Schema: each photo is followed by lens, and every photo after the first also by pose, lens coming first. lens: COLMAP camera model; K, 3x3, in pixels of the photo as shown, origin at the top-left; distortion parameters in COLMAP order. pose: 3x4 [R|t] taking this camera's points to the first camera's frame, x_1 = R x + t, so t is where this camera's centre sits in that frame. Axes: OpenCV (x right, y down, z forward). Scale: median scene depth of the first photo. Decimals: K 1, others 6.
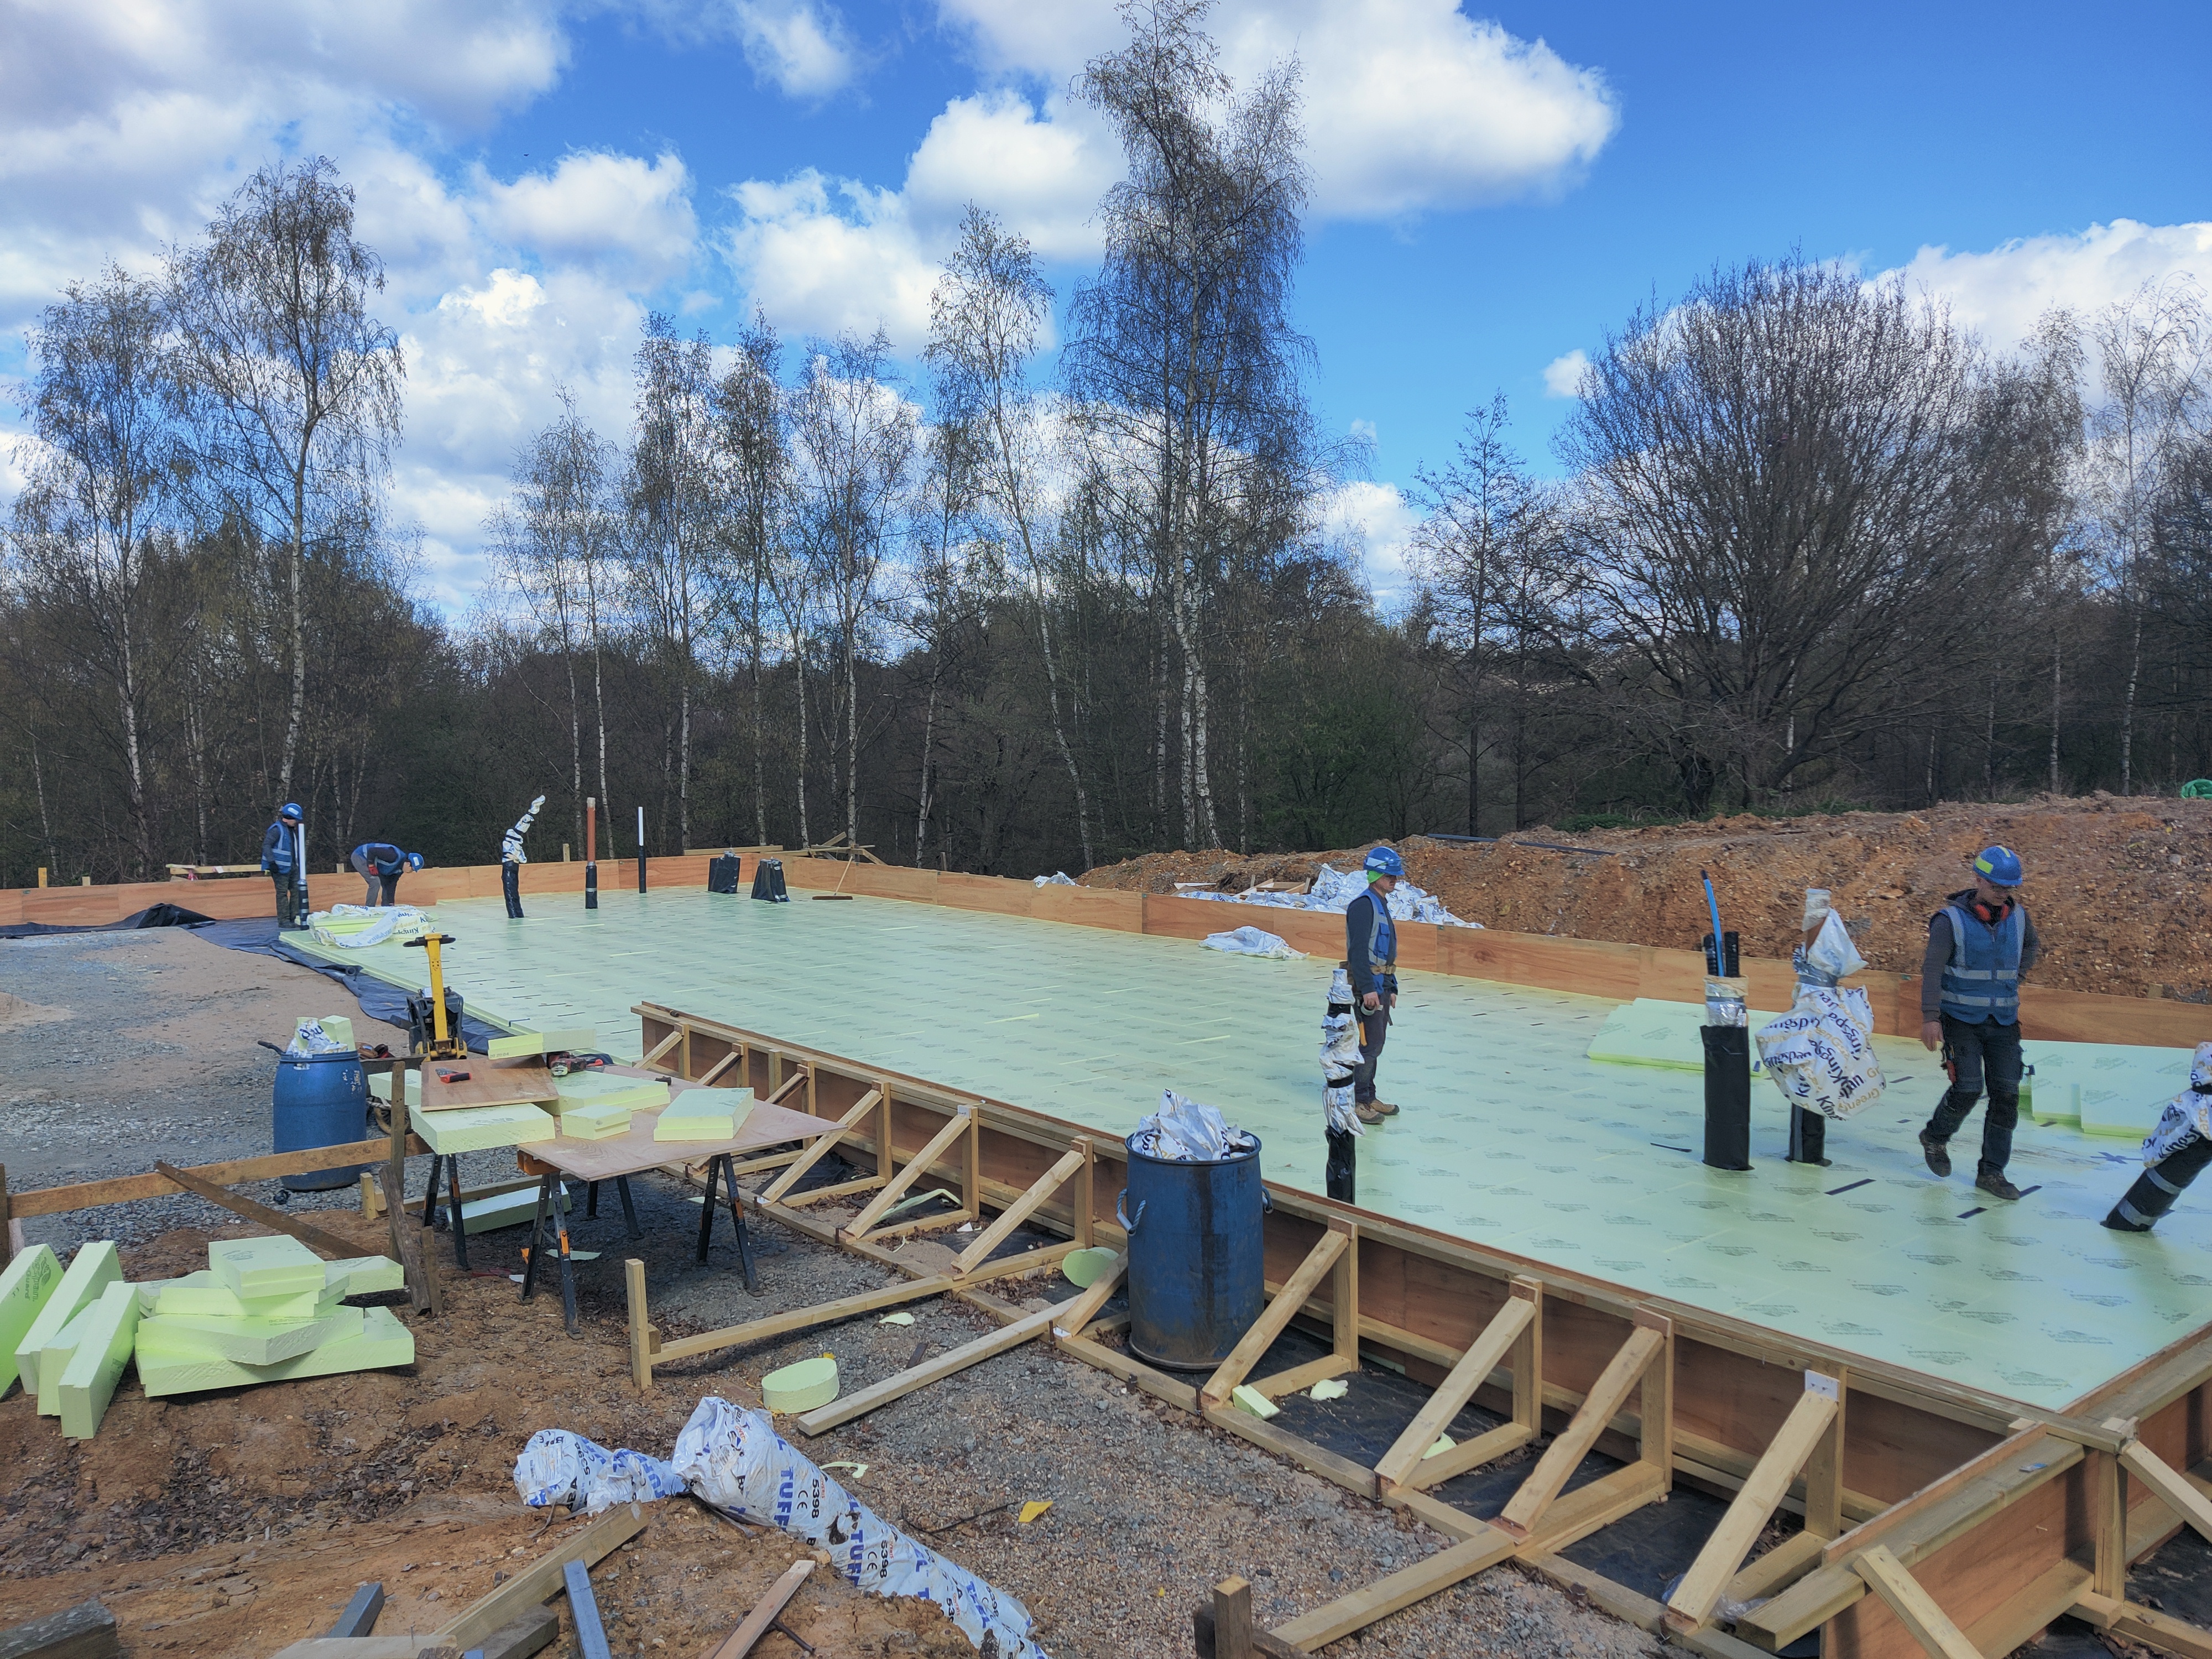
lens RADIAL K [[1657.3, 0, 1141.3], [0, 1657.3, 921.4], [0, 0, 1]] dist [-0.008105, -0.010816]
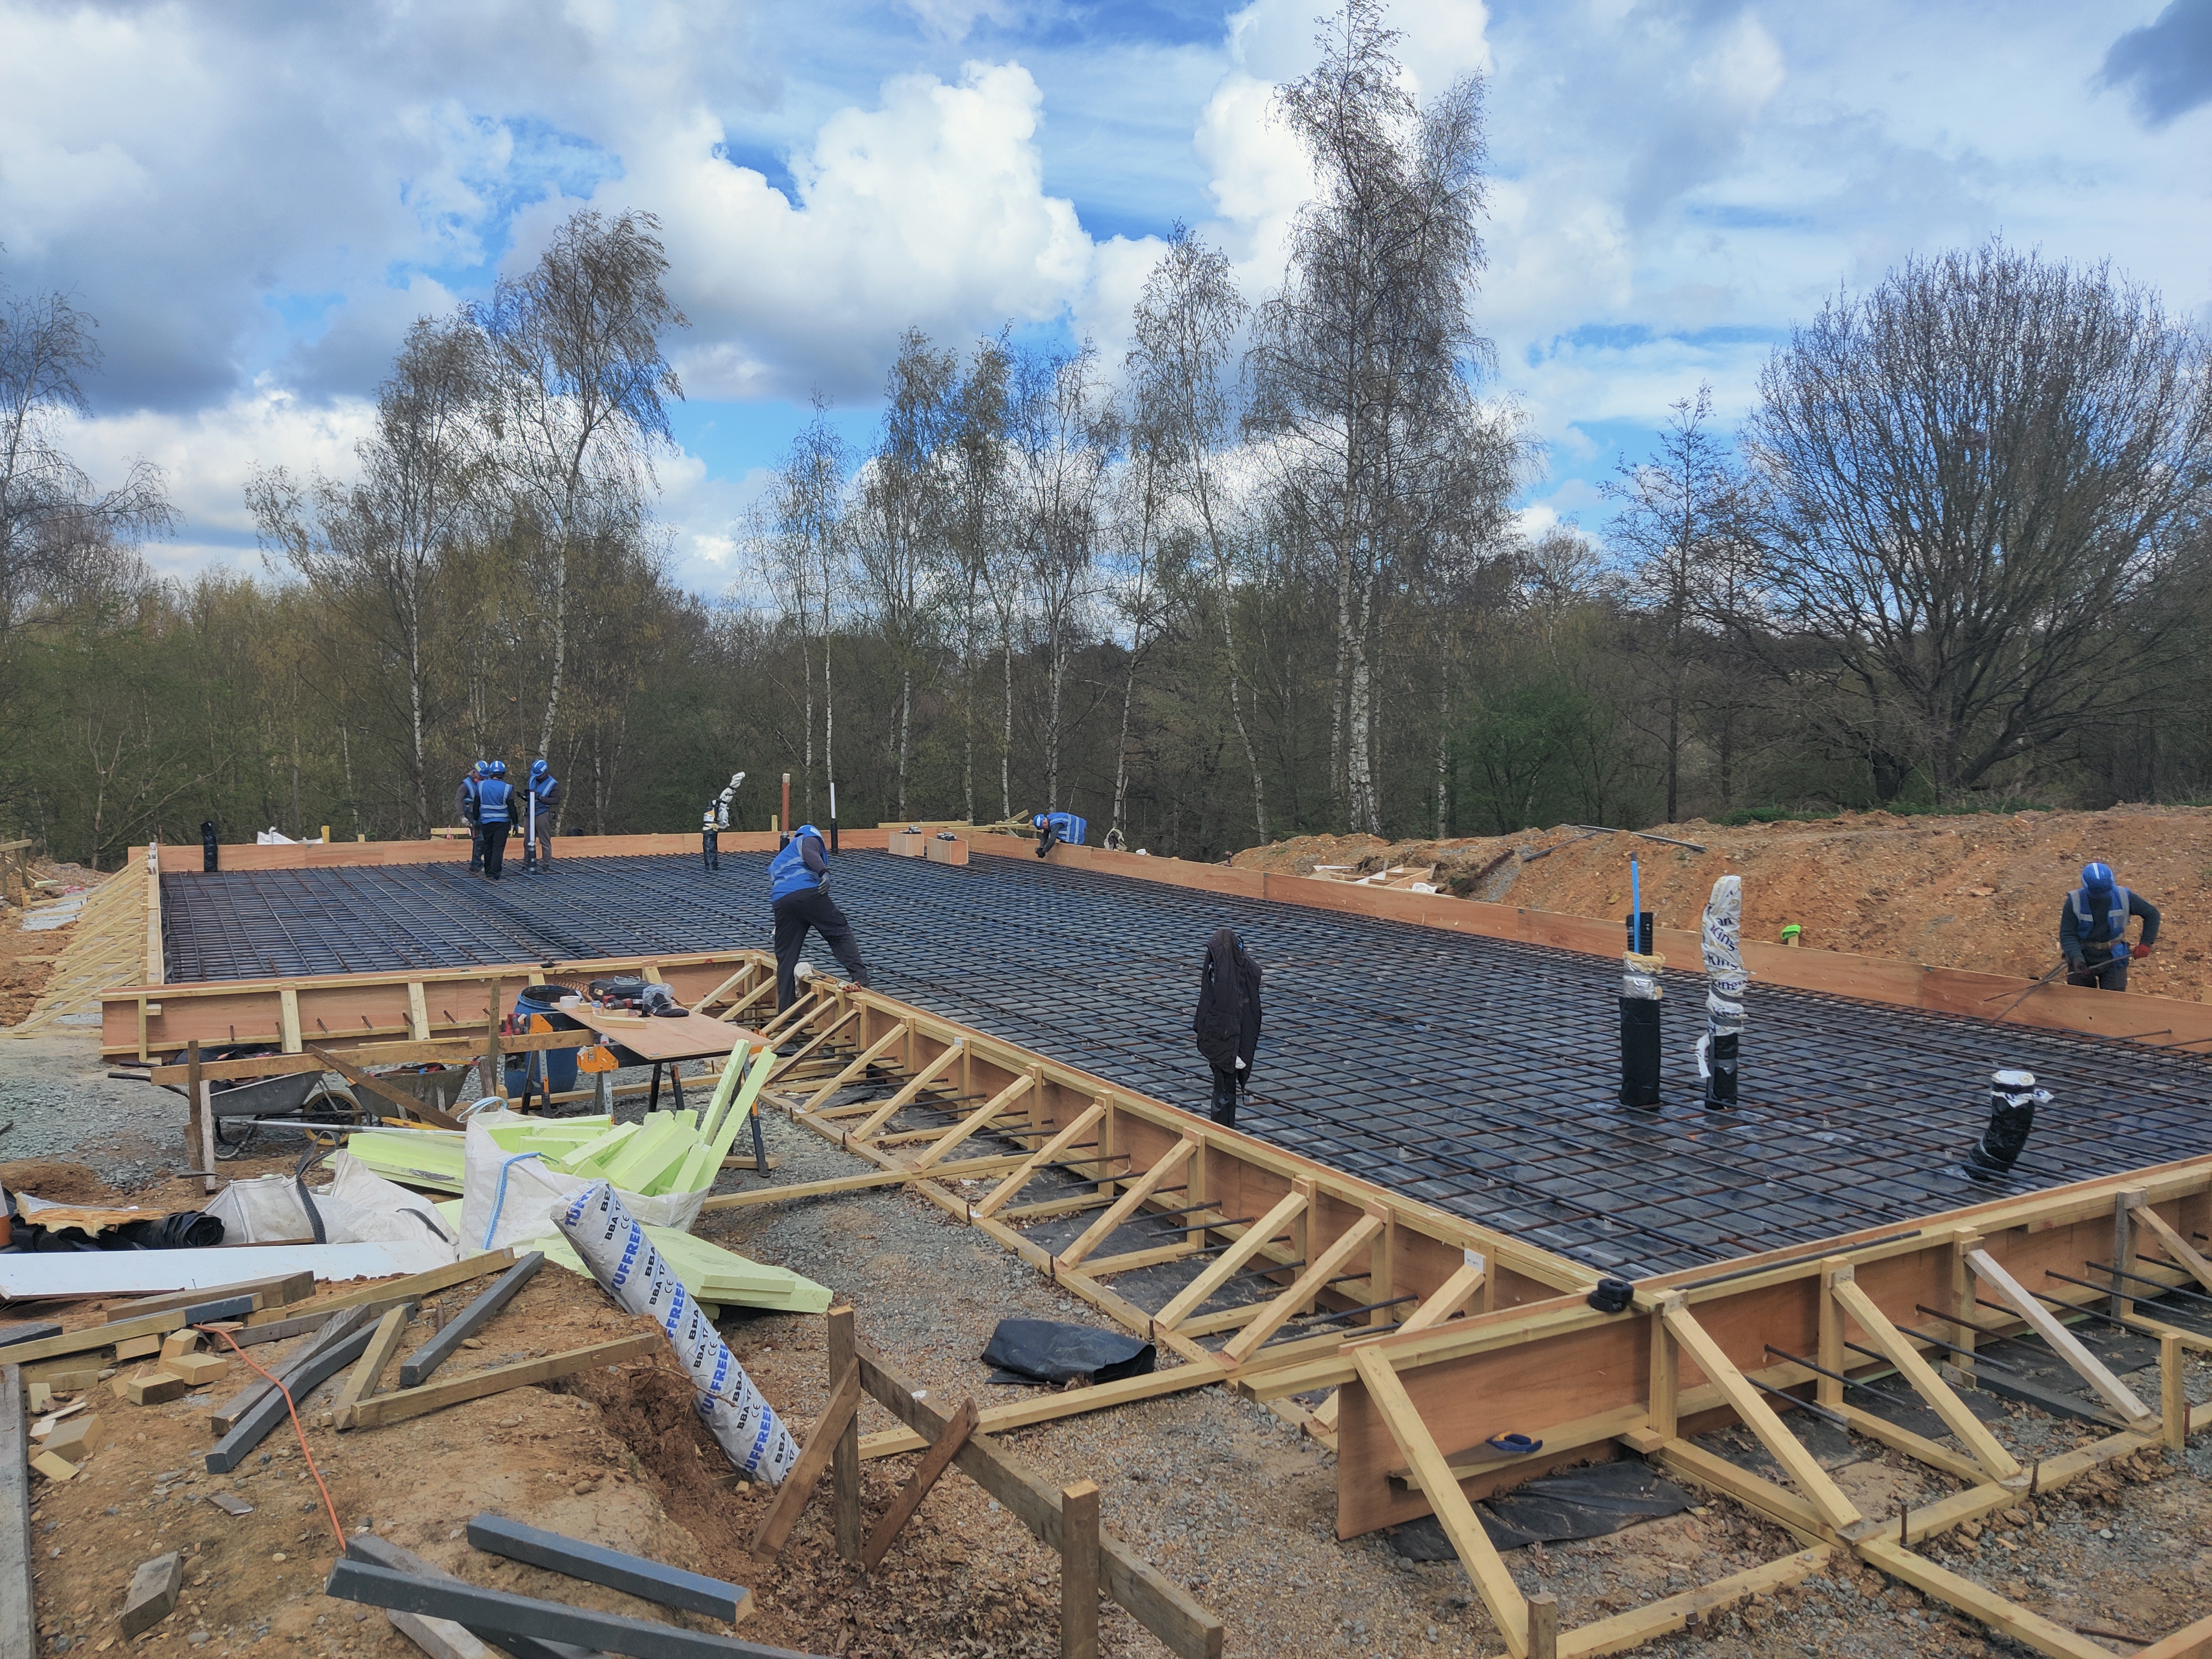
lens RADIAL K [[1653.5, 0, 1106.0], [0, 1653.5, 829.5], [0, 0, 1]] dist [0.007445, -0.001647]
pose [[0.986309, 0.023307, -0.163252, 0.037026], [-0.030683, 0.998612, -0.042806, 0.001908], [0.162027, 0.047229, 0.985655, -0.032447]]
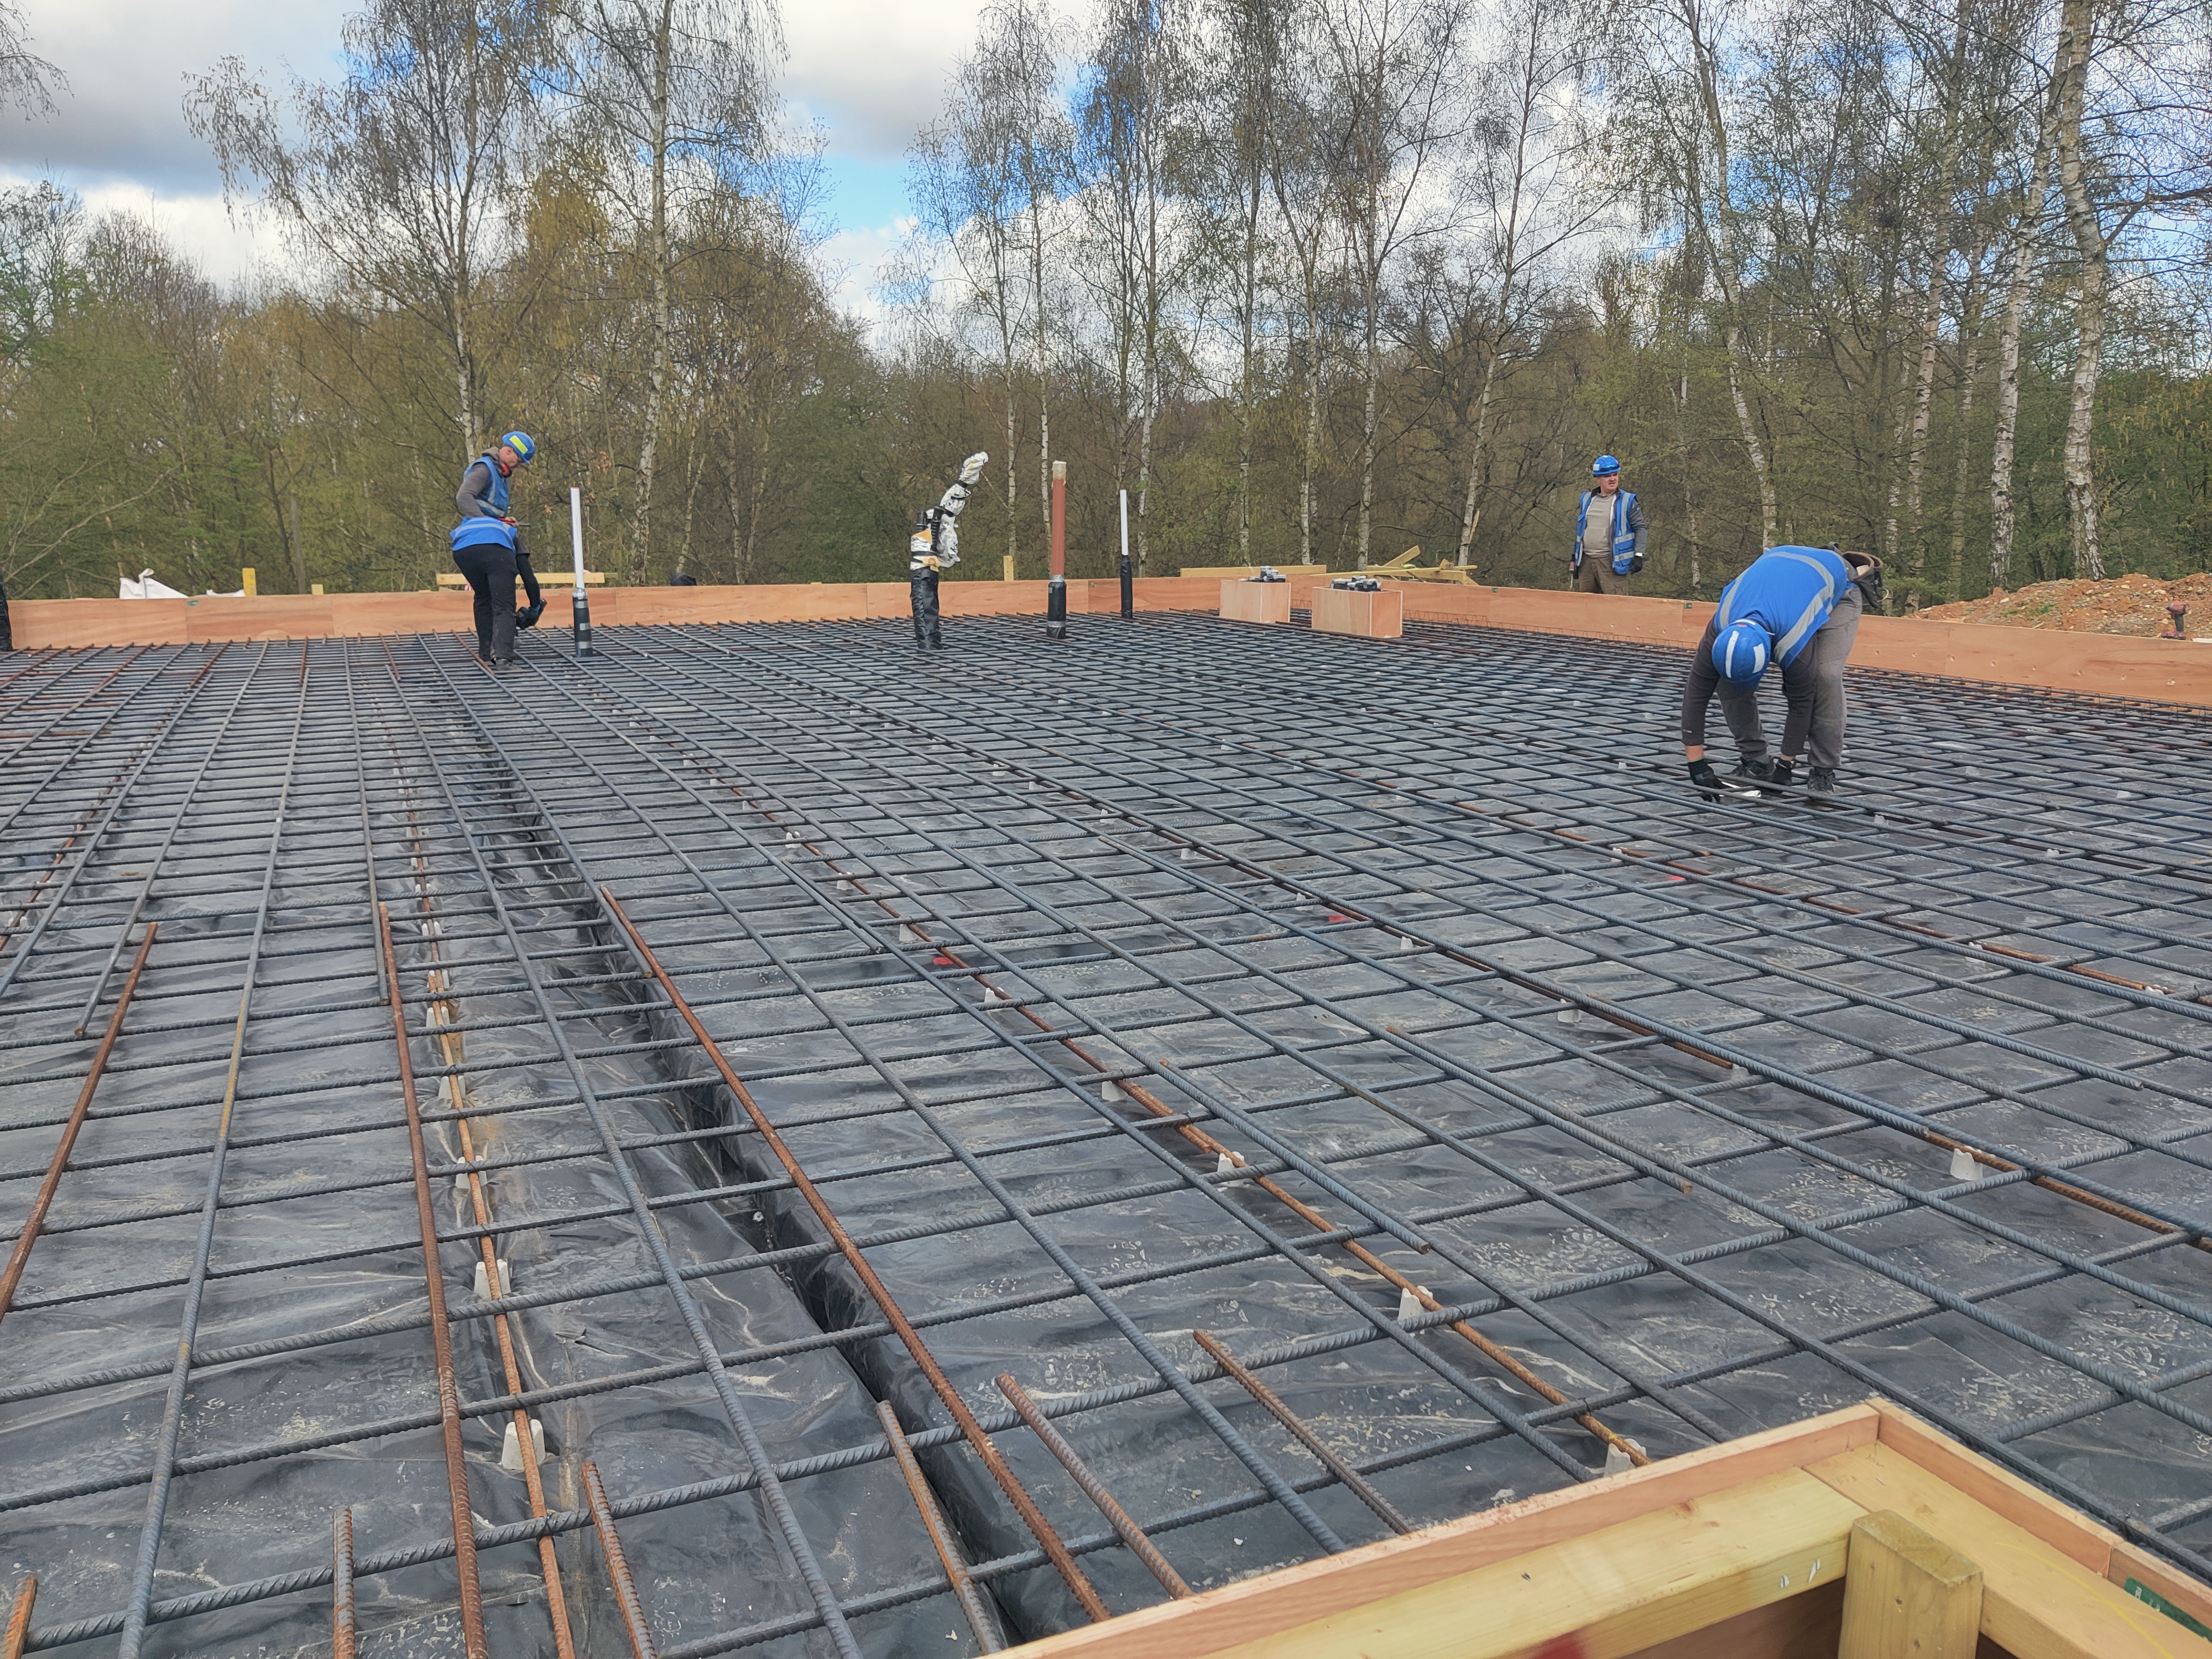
lens RADIAL K [[1651.4, 0, 1110.5], [0, 1651.4, 1032.3], [0, 0, 1]] dist [0.006484, -0.000837]
pose [[0.966176, 0.086702, -0.242874, -0.100589], [-0.033937, 0.976346, 0.213535, -0.002443], [0.255642, -0.198070, 0.946264, 0.266206]]
